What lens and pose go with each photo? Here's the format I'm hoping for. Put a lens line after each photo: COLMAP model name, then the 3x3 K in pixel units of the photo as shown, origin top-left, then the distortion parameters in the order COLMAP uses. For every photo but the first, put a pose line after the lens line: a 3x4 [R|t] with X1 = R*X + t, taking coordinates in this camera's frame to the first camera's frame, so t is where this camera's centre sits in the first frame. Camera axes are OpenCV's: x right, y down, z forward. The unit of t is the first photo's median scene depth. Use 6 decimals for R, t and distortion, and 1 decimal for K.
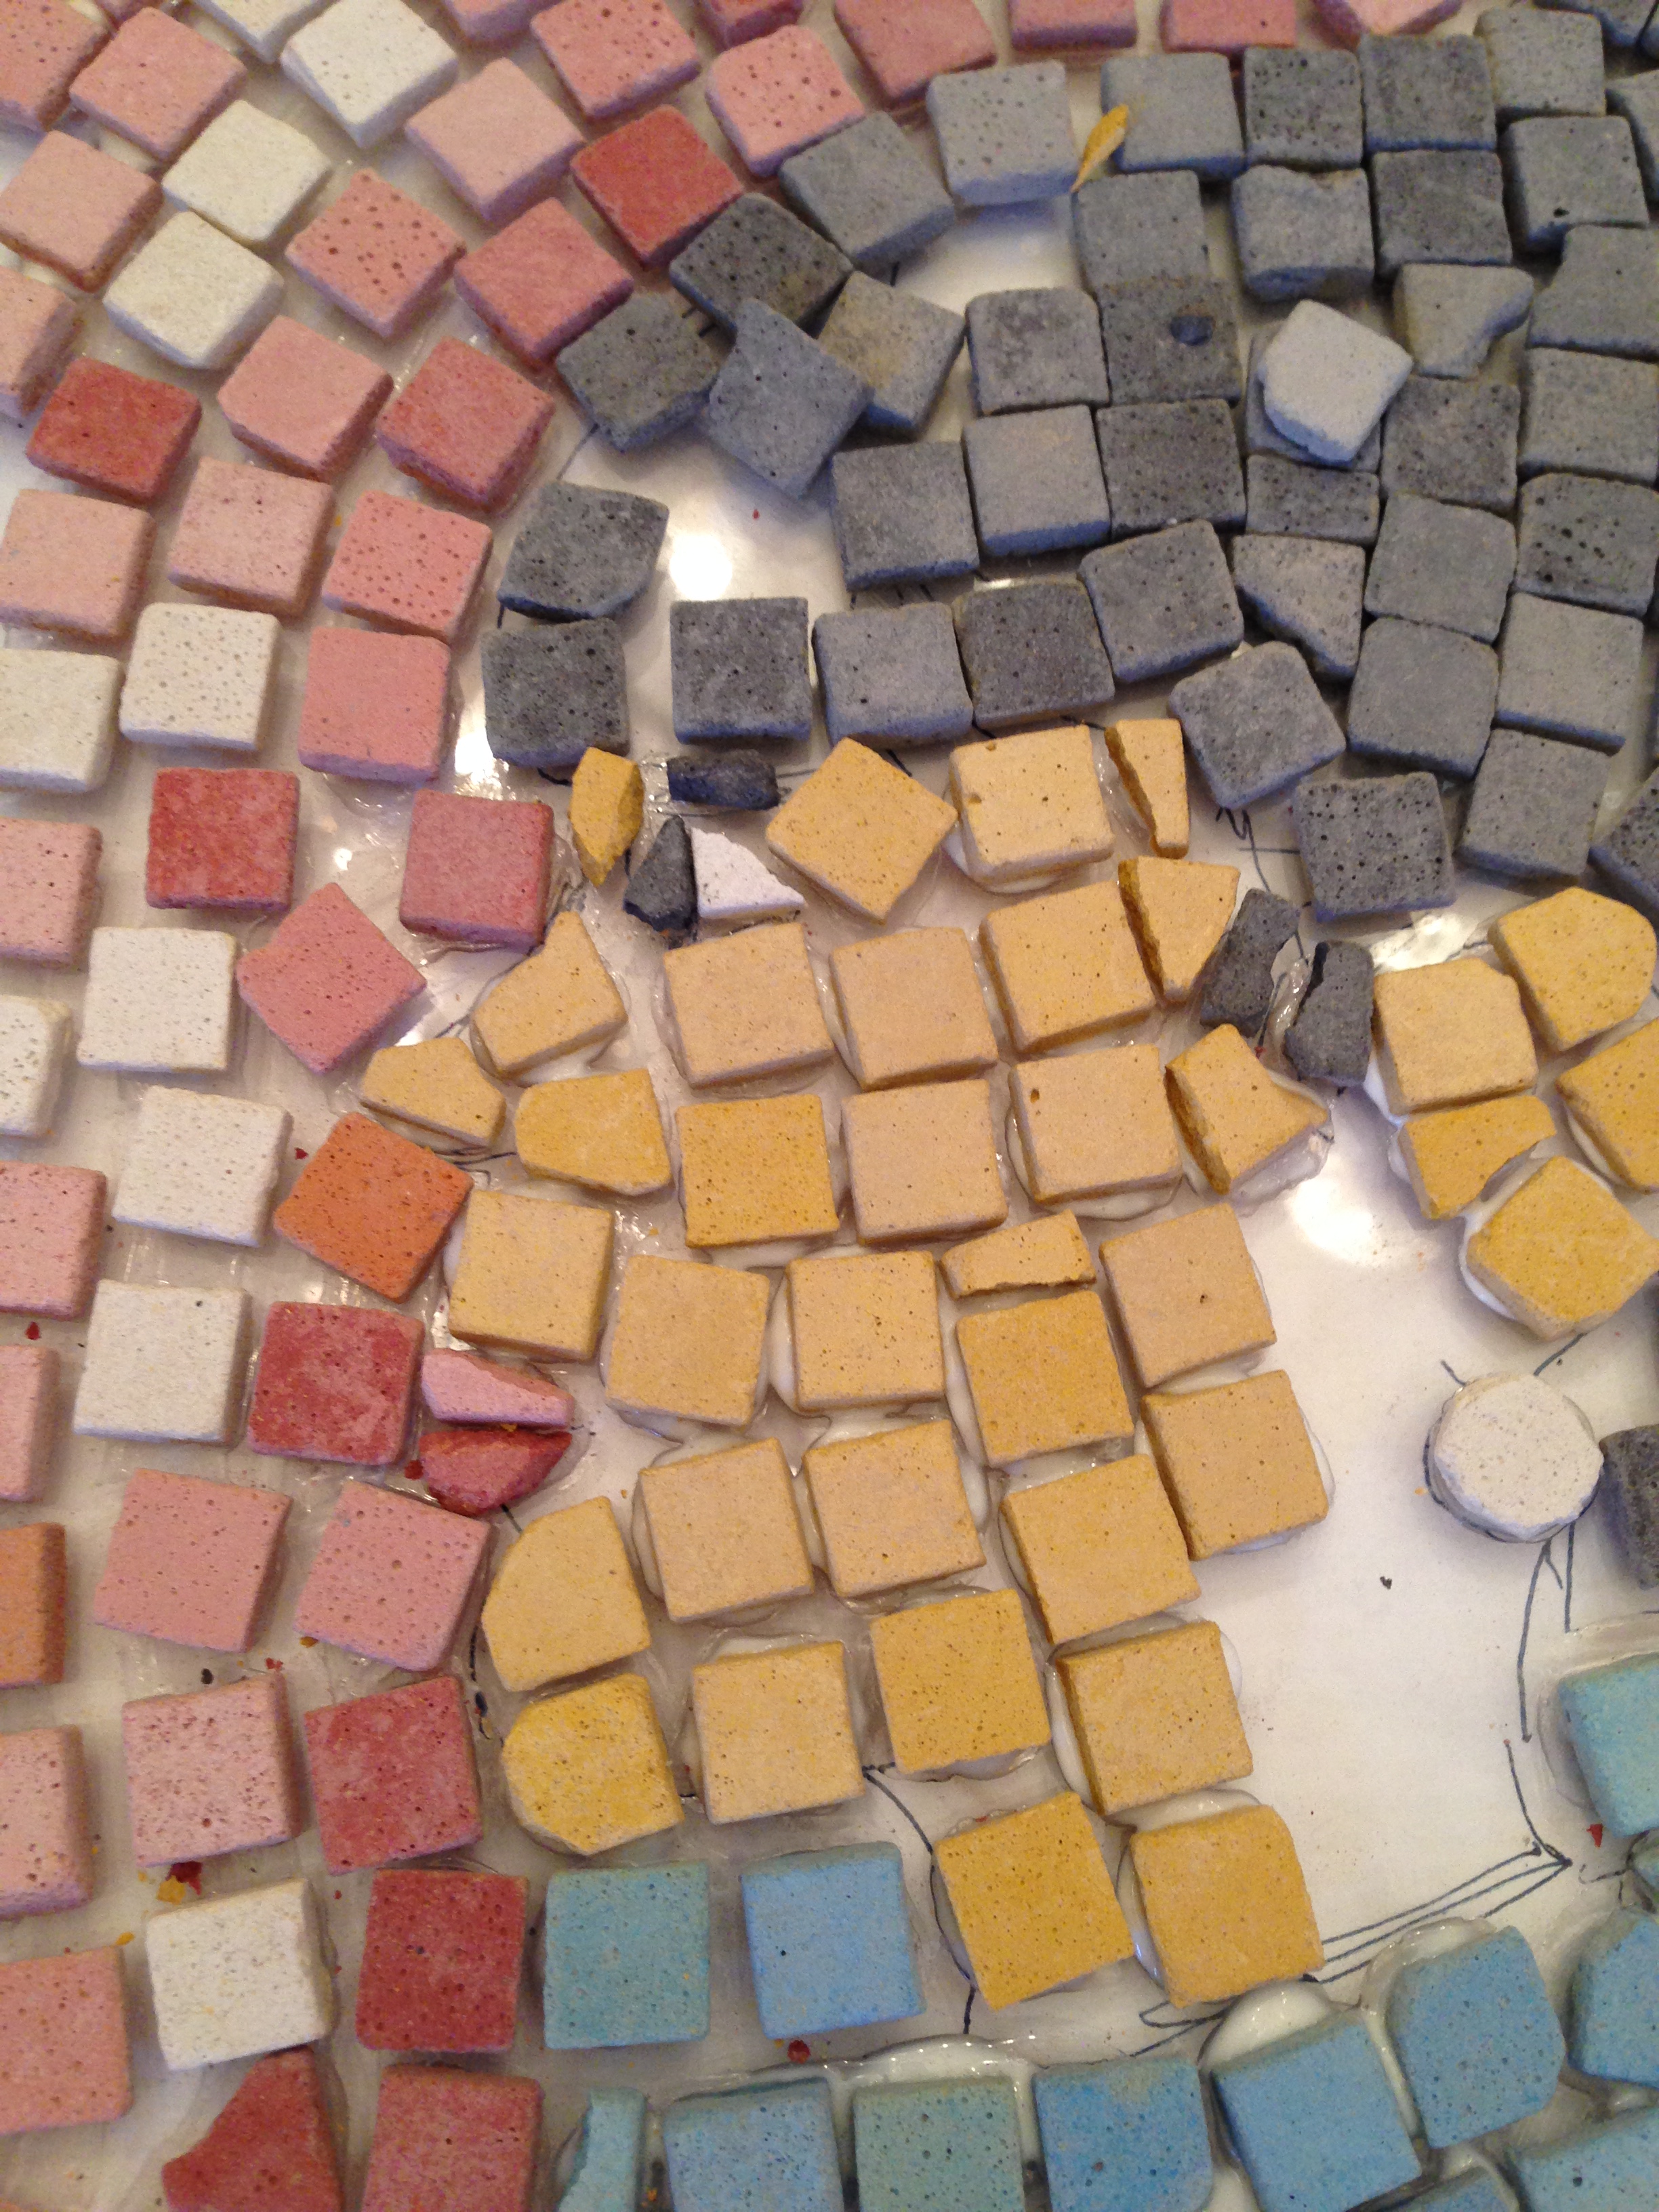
lens RADIAL K [[1938.7, 0, 829.5], [0, 1938.7, 1106.0], [0, 0, 1]] dist [0.007305, -0.011324]
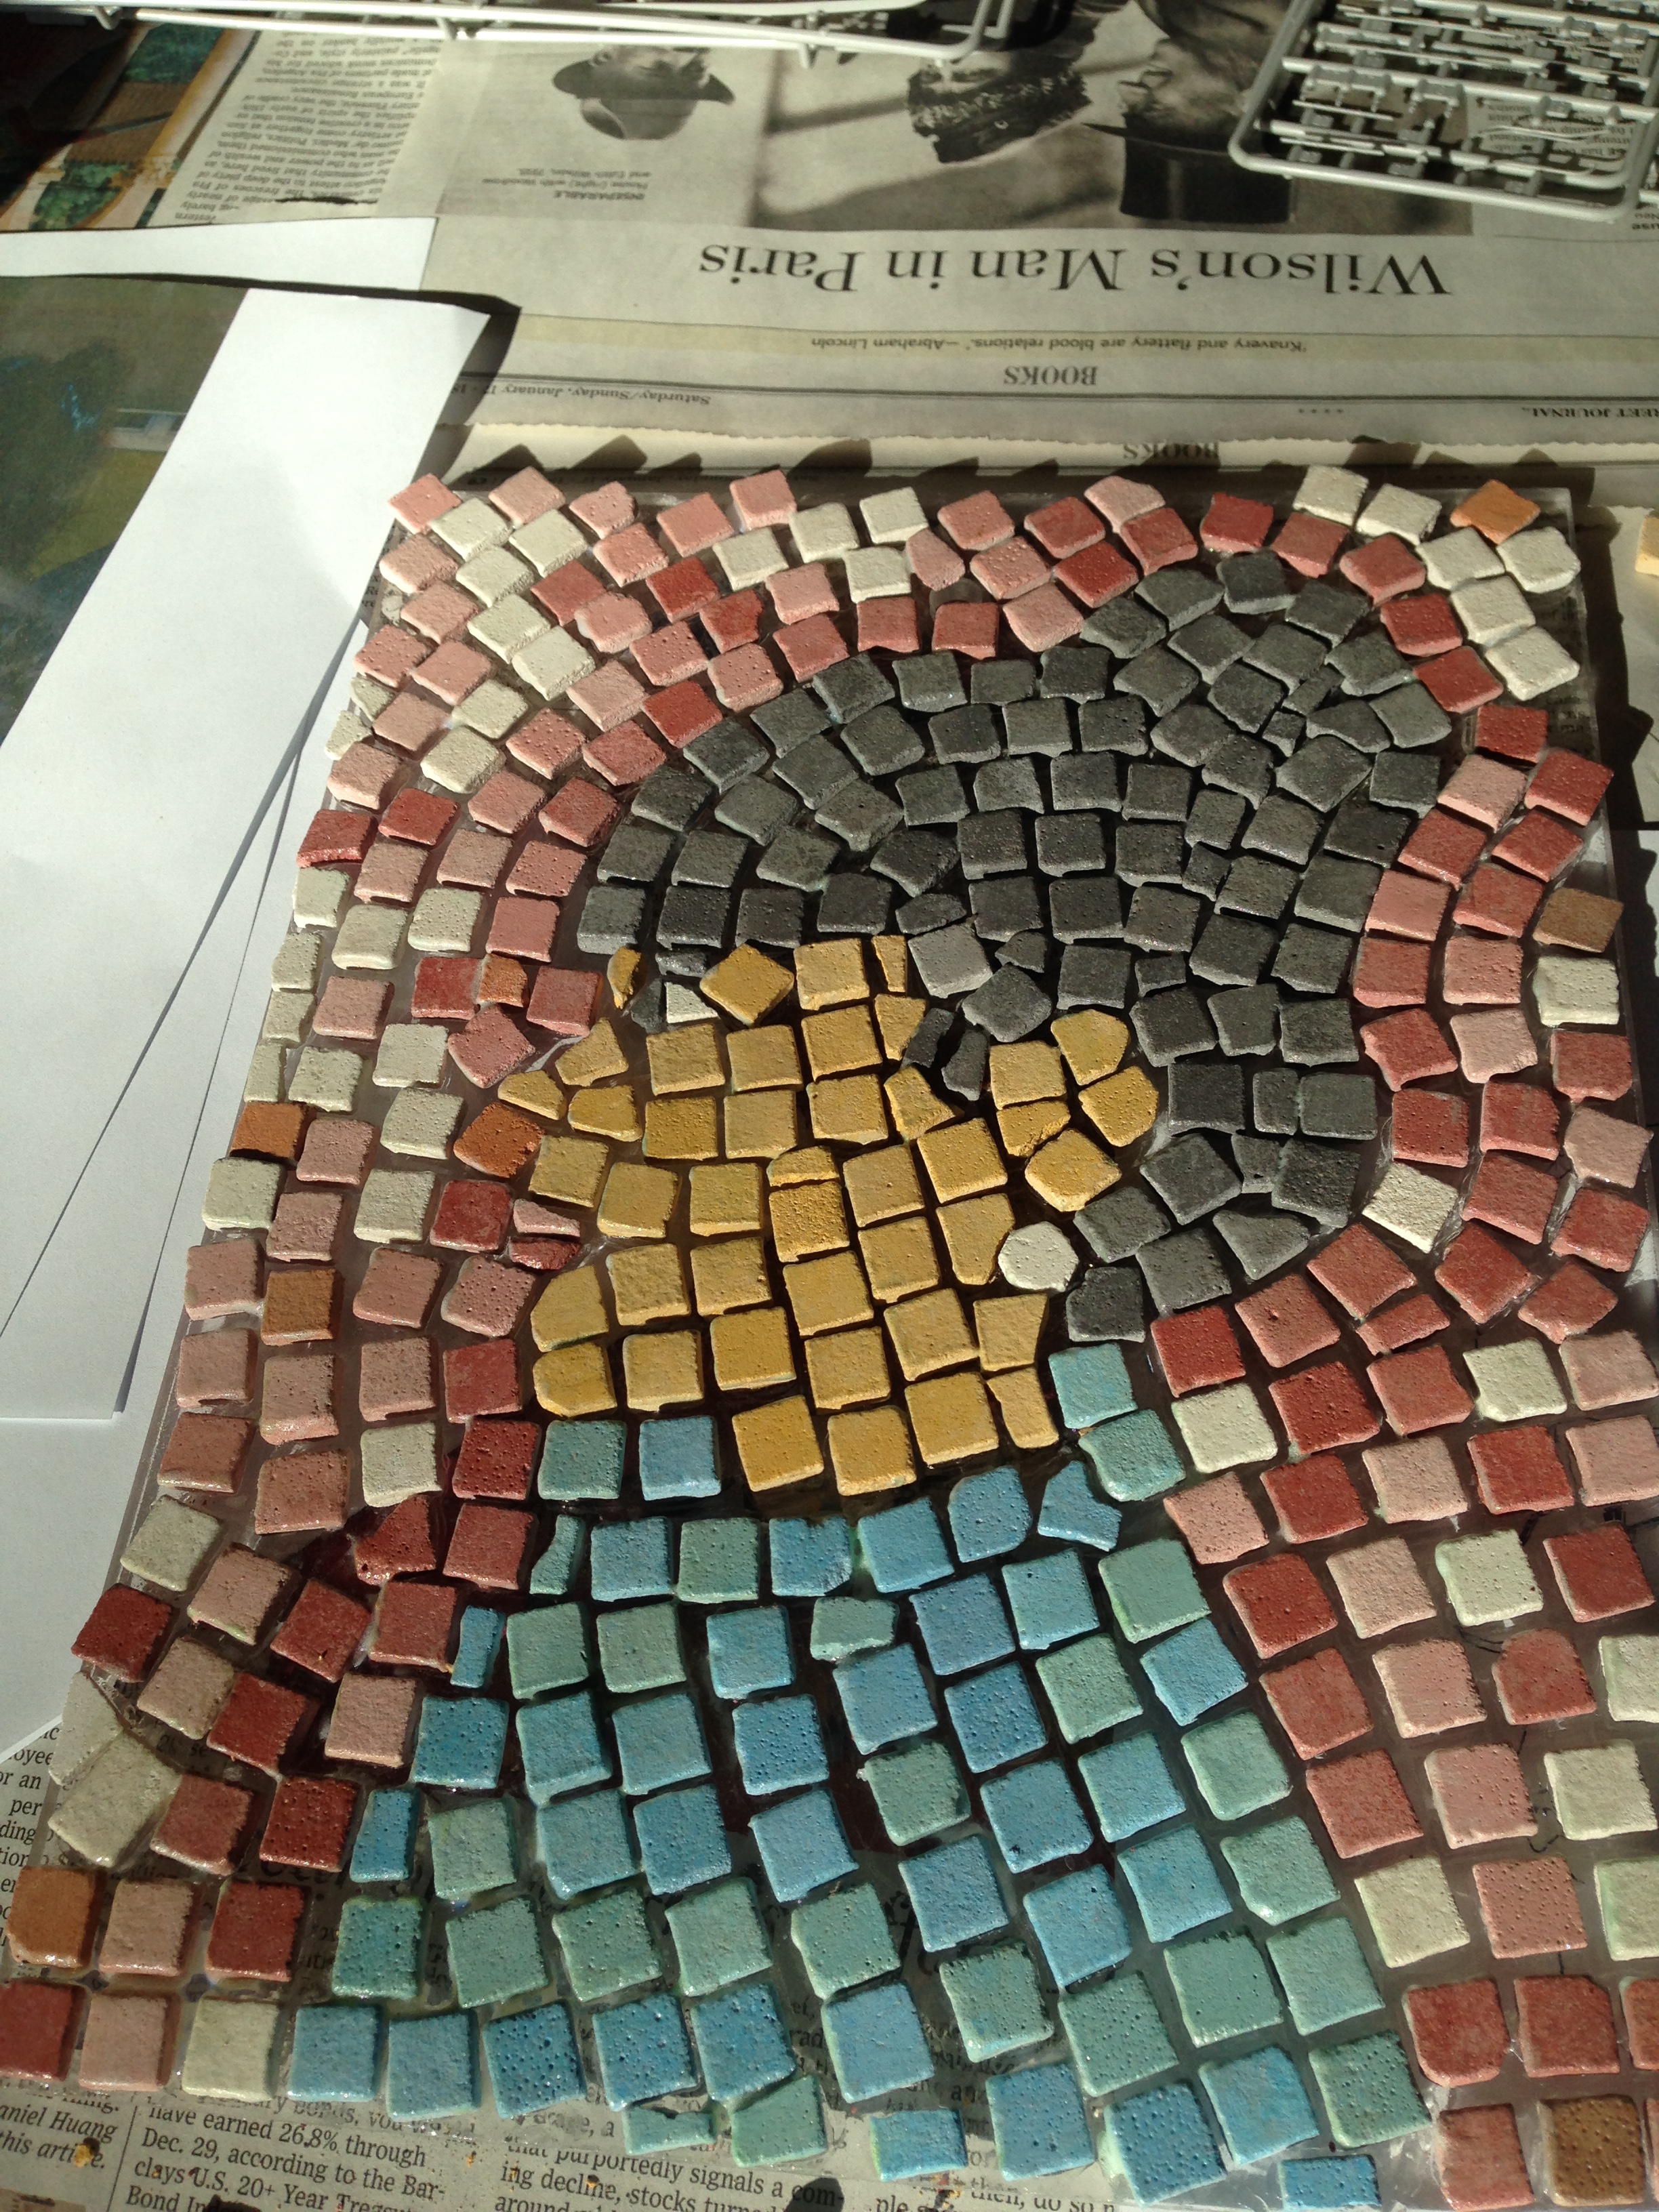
lens RADIAL K [[1938.7, 0, 829.5], [0, 1938.7, 1106.0], [0, 0, 1]] dist [0.007305, -0.011324]
pose [[0.993593, 0.015038, -0.112012, 0.356227], [-0.046582, 0.957498, -0.284652, 0.594292], [0.102971, 0.288046, 0.952064, -0.980020]]
